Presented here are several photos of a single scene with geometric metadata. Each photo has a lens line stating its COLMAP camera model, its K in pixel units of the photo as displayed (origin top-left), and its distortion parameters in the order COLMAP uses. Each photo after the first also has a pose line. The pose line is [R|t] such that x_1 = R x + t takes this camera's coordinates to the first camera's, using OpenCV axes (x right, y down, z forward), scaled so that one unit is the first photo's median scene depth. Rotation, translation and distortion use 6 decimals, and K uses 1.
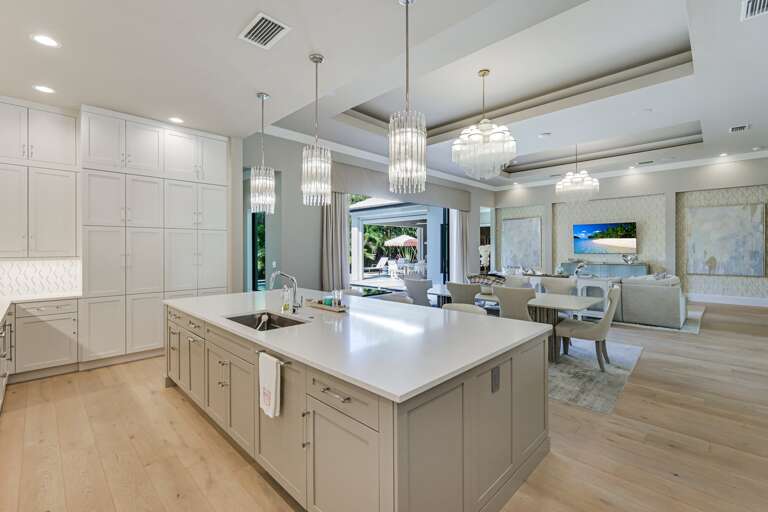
lens RADIAL K [[338.7, 0, 380.0], [0, 338.7, 251.9], [0, 0, 1]] dist [0.001726, -0.000011]
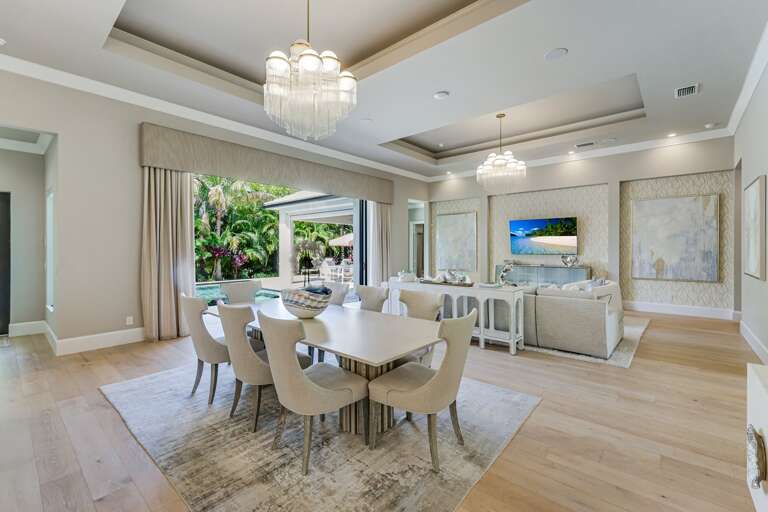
lens RADIAL K [[338.7, 0, 380.0], [0, 338.7, 251.9], [0, 0, 1]] dist [0.001726, -0.000011]
pose [[0.998118, 0.001490, 0.061312, 0.226523], [-0.001419, 0.999998, -0.001199, 0.001083], [-0.061313, 0.001110, 0.998118, 0.196704]]
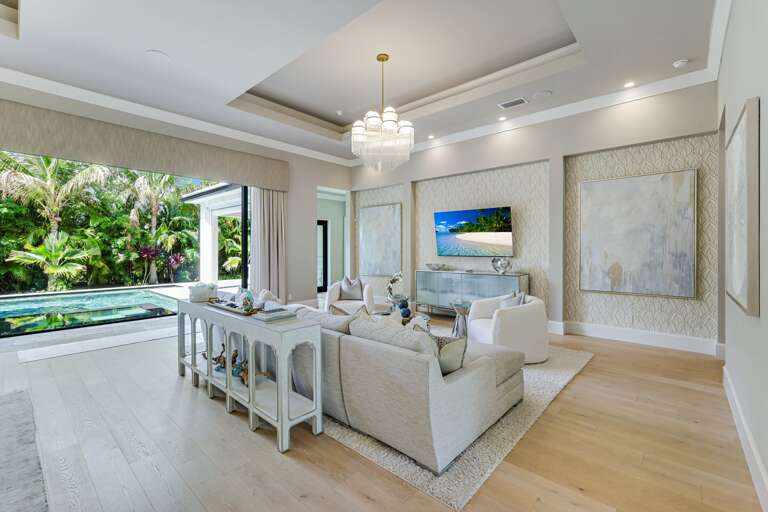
lens RADIAL K [[339.9, 0, 380.9], [0, 339.9, 251.7], [0, 0, 1]] dist [-0.000202, -0.000347]
pose [[0.998317, 0.001151, 0.057981, 0.508649], [-0.001136, 0.999999, -0.000282, -0.003664], [-0.057982, 0.000216, 0.998318, 0.410752]]
